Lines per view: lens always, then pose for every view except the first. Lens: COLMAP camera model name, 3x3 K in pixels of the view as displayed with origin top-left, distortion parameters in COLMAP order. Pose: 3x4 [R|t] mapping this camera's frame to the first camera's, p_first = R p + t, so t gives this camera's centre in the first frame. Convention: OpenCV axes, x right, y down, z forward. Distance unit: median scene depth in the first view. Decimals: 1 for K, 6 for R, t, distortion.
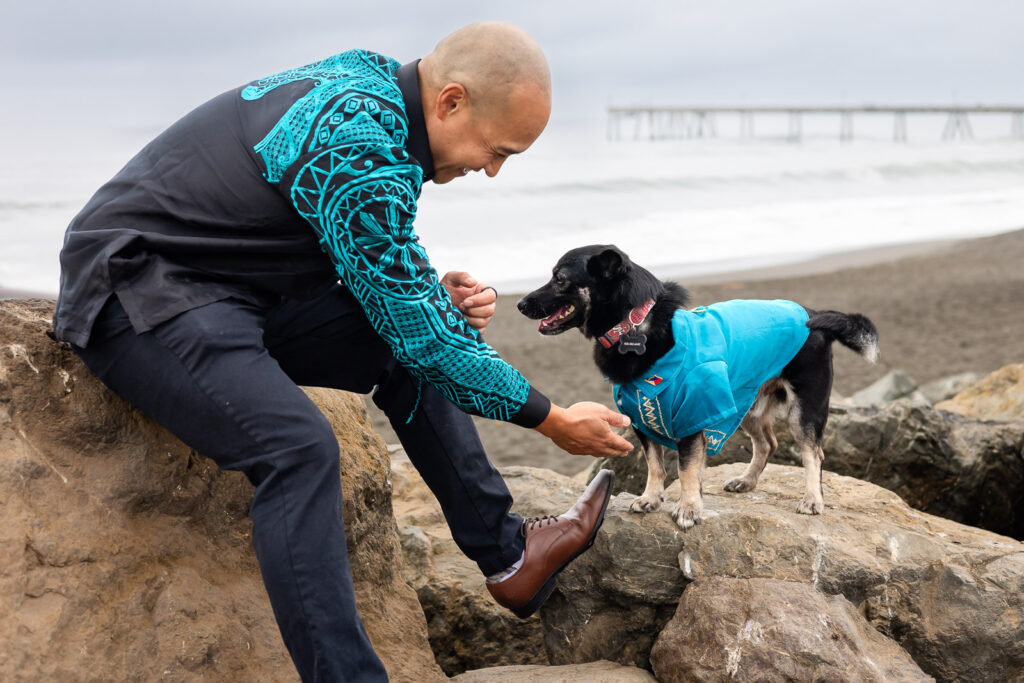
lens RADIAL K [[1243.1, 0, 511.7], [0, 1243.1, 342.1], [0, 0, 1]] dist [-0.005145, 0.011703]
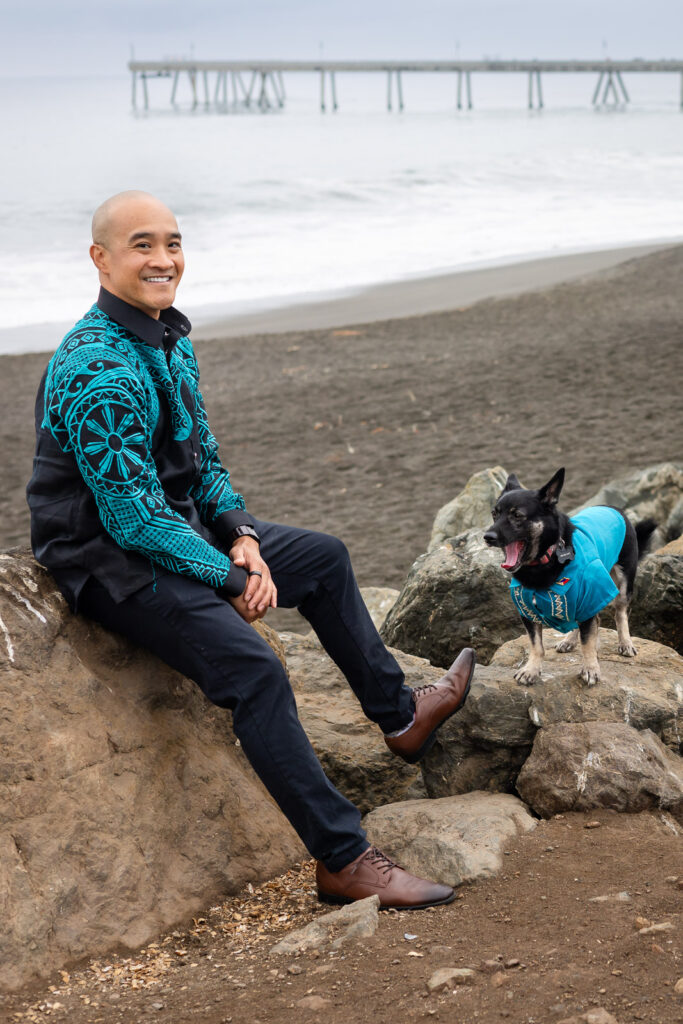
lens RADIAL K [[1561.1, 0, 341.4], [0, 1561.1, 515.2], [0, 0, 1]] dist [0.002907, -0.018488]
pose [[0.986817, -0.056417, 0.151687, -0.310446], [0.048217, 0.997197, 0.057208, -0.144808], [-0.154489, -0.049140, 0.986772, -0.628998]]
